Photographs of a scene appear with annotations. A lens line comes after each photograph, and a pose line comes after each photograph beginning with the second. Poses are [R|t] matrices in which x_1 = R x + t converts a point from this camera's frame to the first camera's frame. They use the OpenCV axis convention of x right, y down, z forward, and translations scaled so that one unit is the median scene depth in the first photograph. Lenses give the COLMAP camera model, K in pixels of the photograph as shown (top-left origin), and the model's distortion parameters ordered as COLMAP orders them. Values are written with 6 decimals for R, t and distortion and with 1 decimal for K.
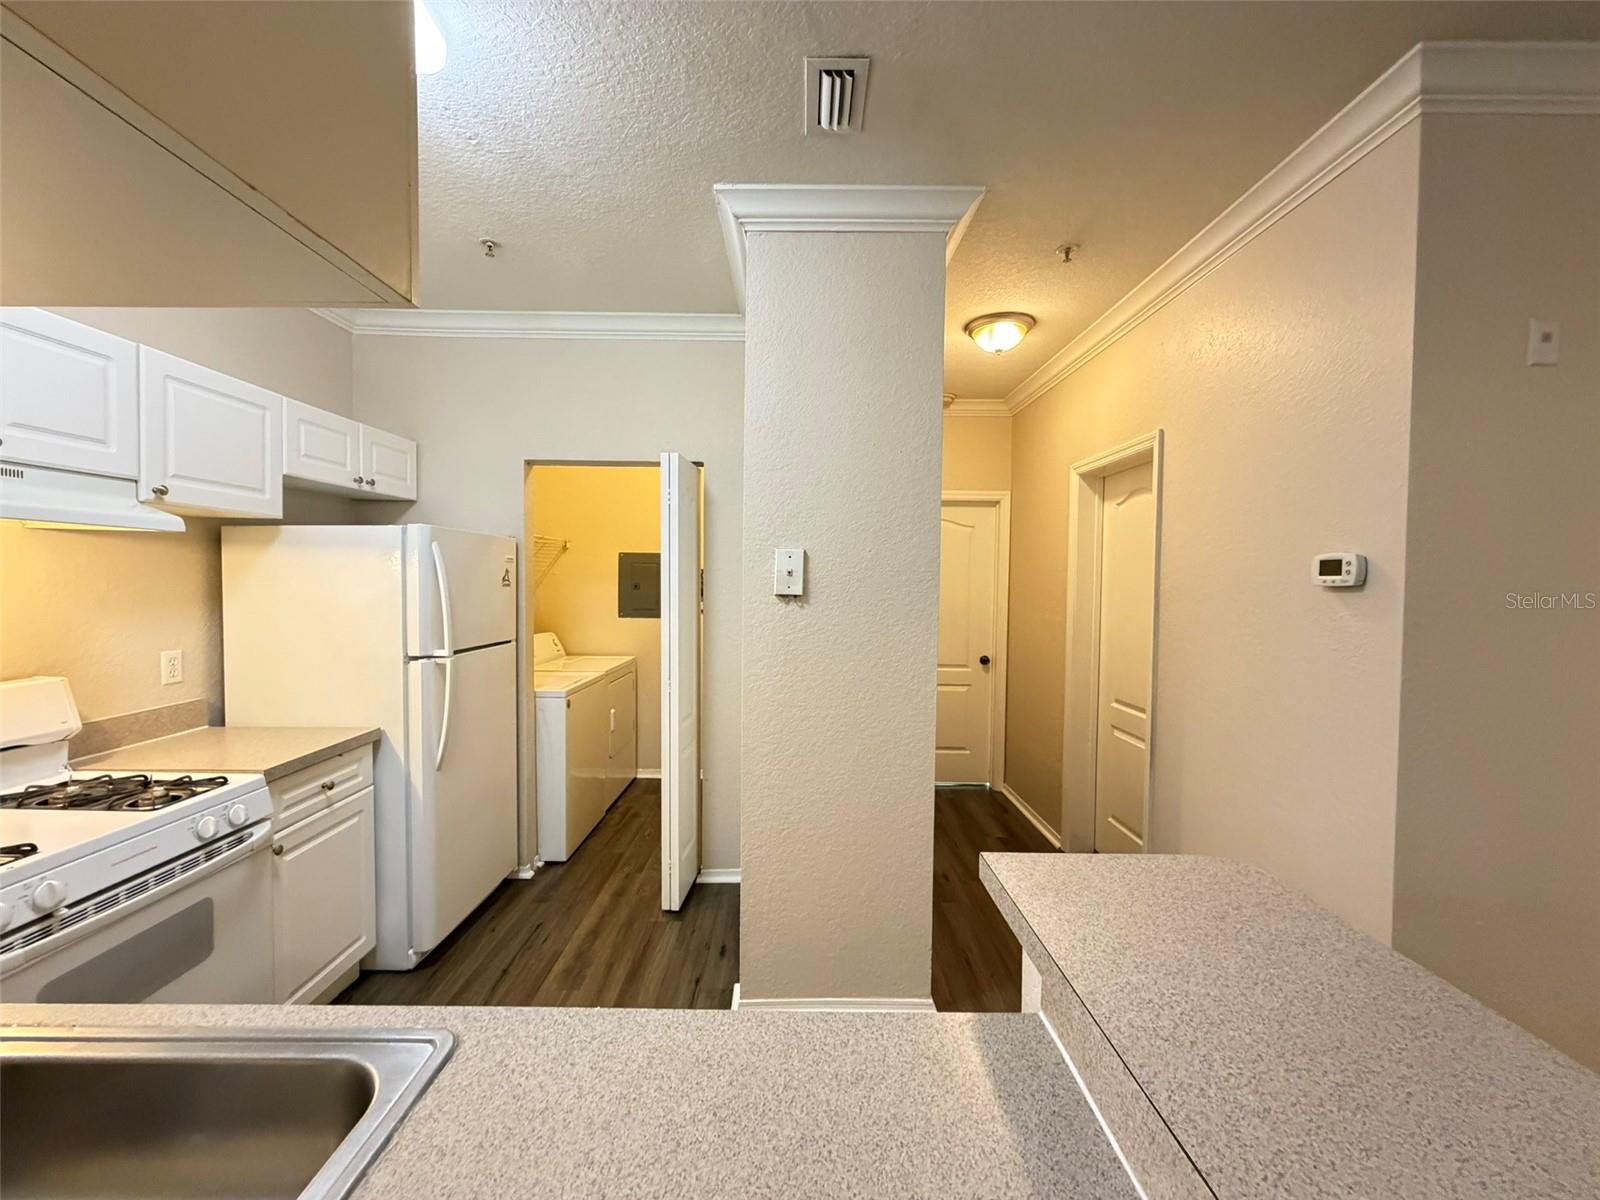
lens RADIAL K [[640.9, 0, 796.5], [0, 640.9, 599.0], [0, 0, 1]] dist [0.000628, 0.000422]
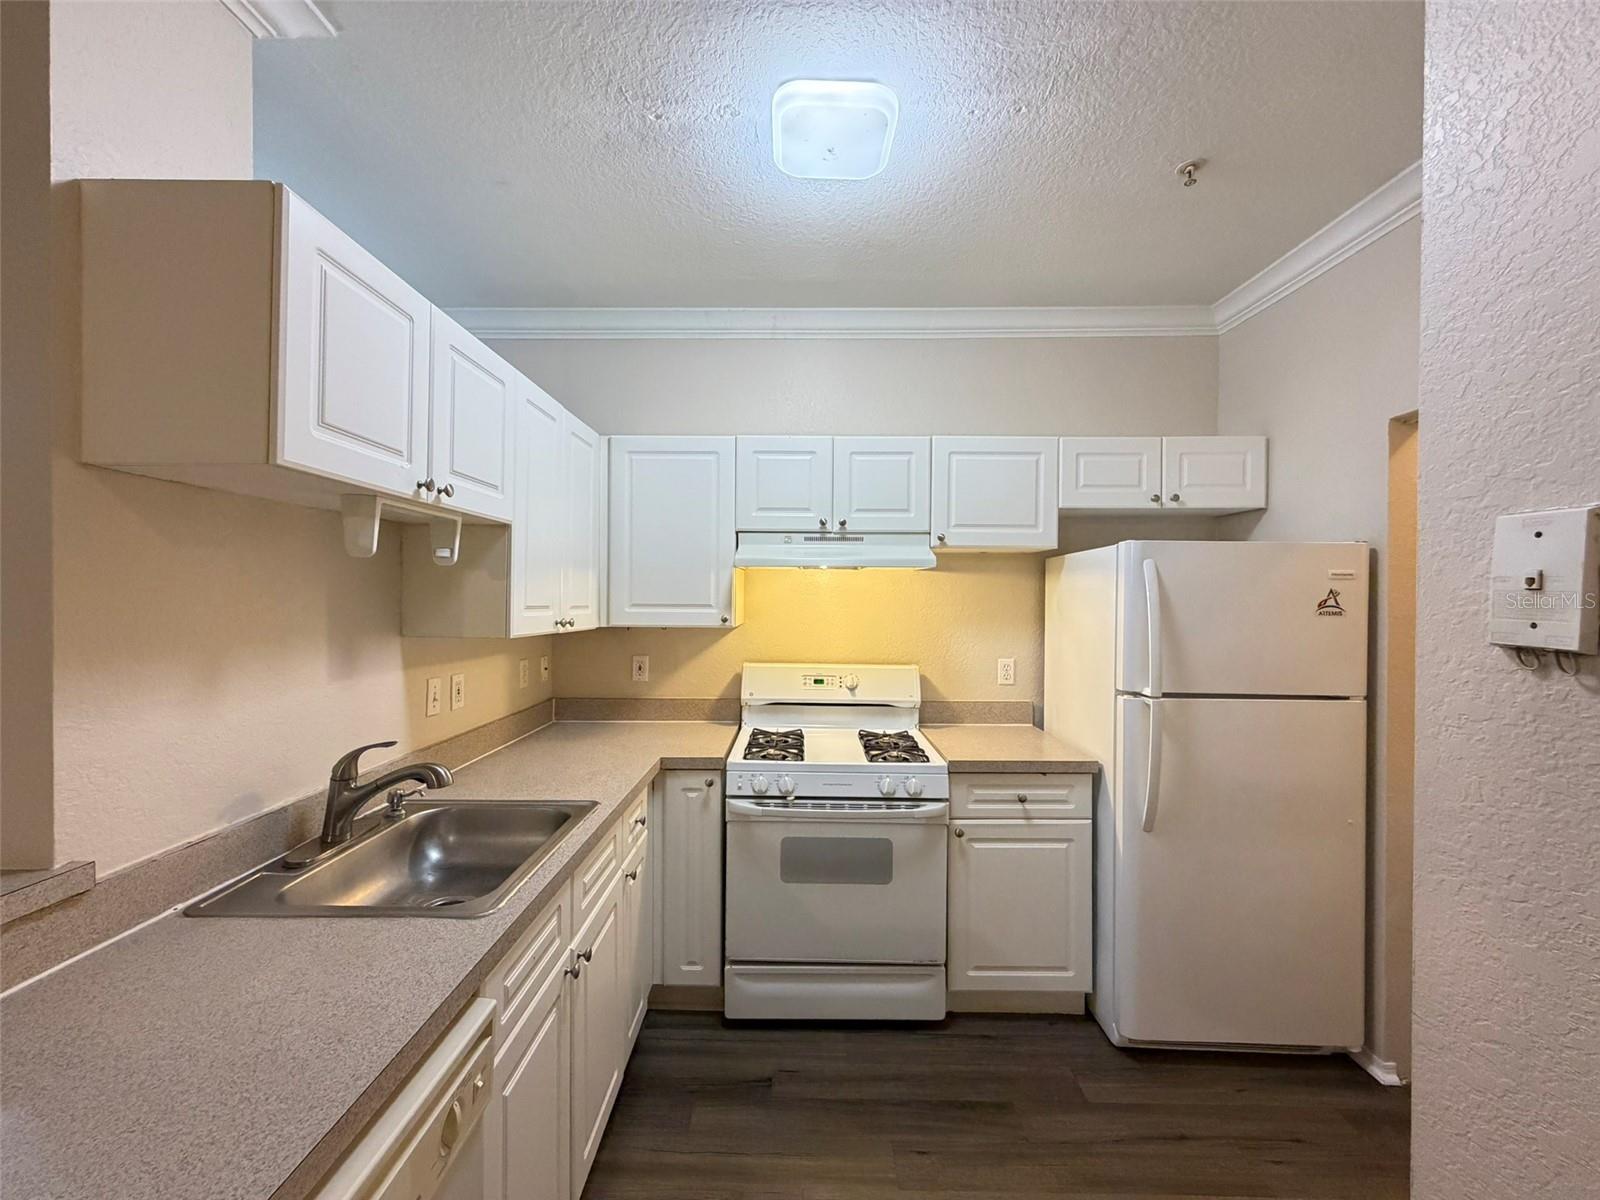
lens RADIAL K [[640.9, 0, 793.1], [0, 640.9, 600.4], [0, 0, 1]] dist [0.000628, 0.000422]
pose [[-0.018452, -0.004809, -0.999818, 0.301806], [-0.037937, 0.999272, -0.004106, -0.014240], [0.999110, 0.037854, -0.018621, 0.566430]]
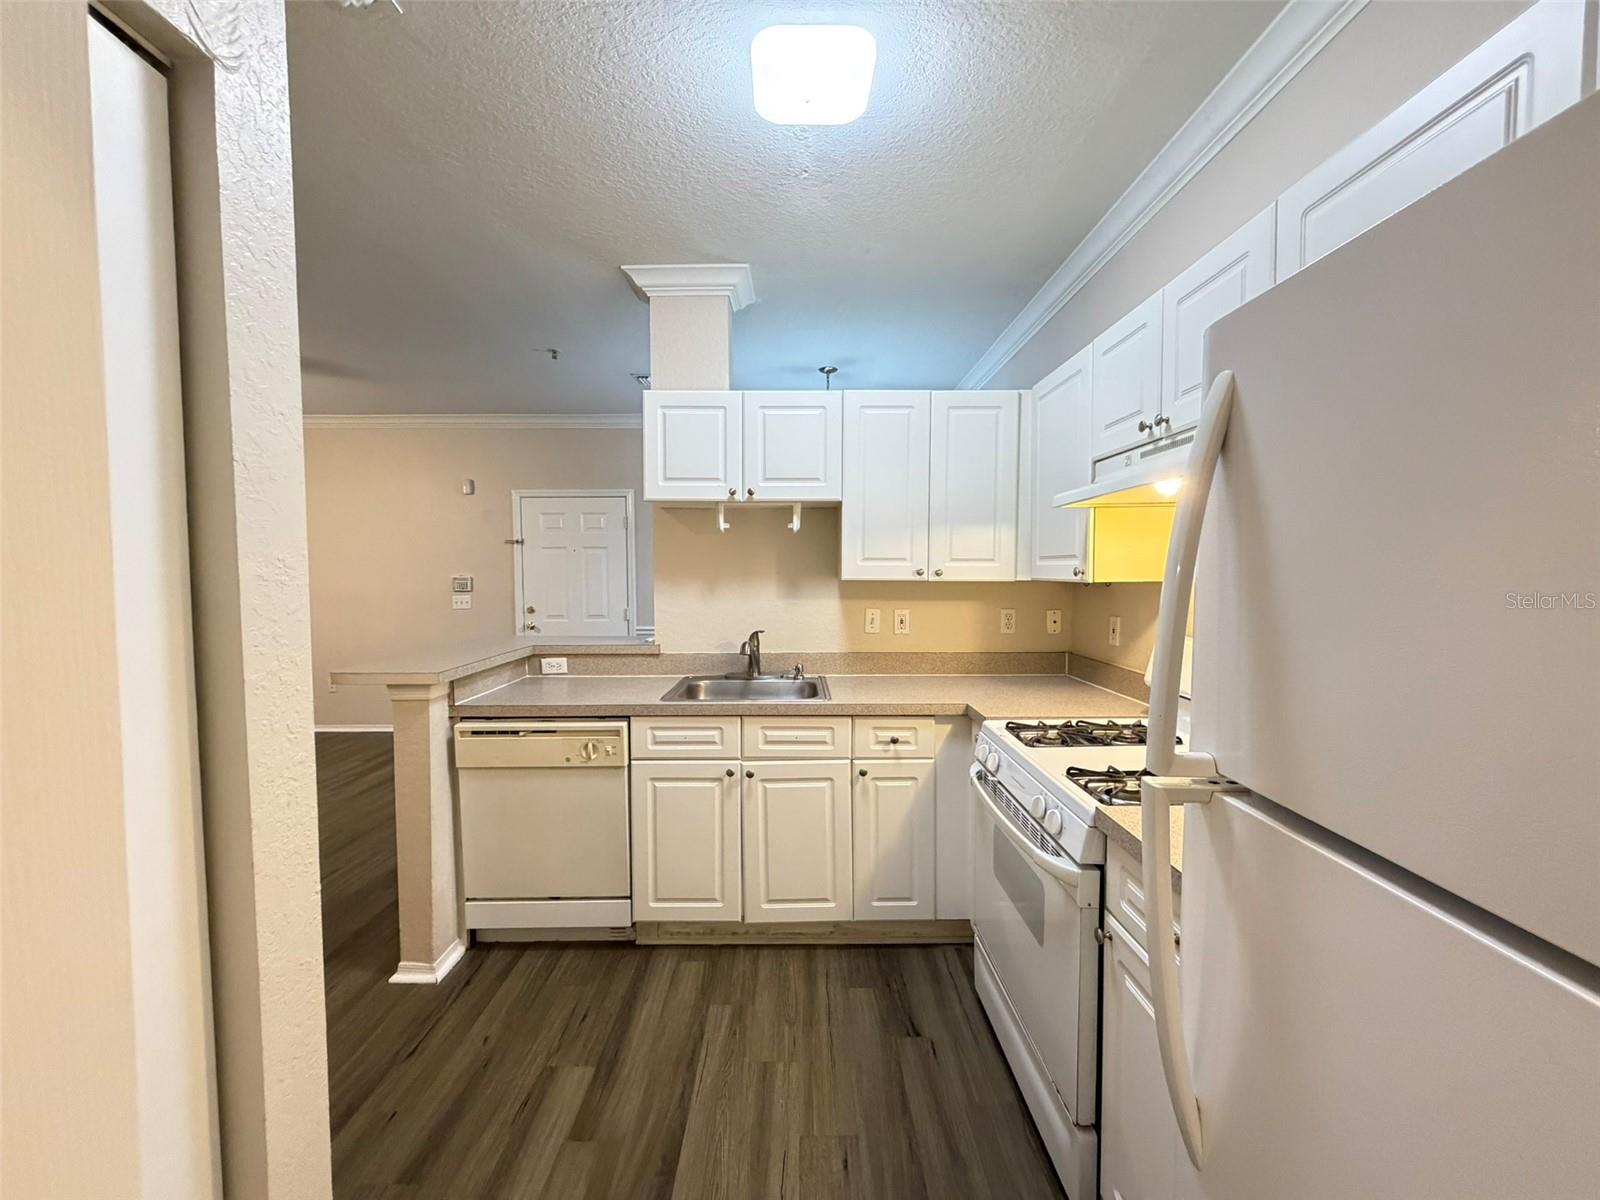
lens RADIAL K [[640.9, 0, 797.4], [0, 640.9, 600.5], [0, 0, 1]] dist [0.000628, 0.000422]
pose [[-0.999953, -0.008028, 0.005427, -0.395081], [-0.007565, 0.996725, 0.080514, -0.012338], [-0.006055, 0.080469, -0.996739, 1.333943]]
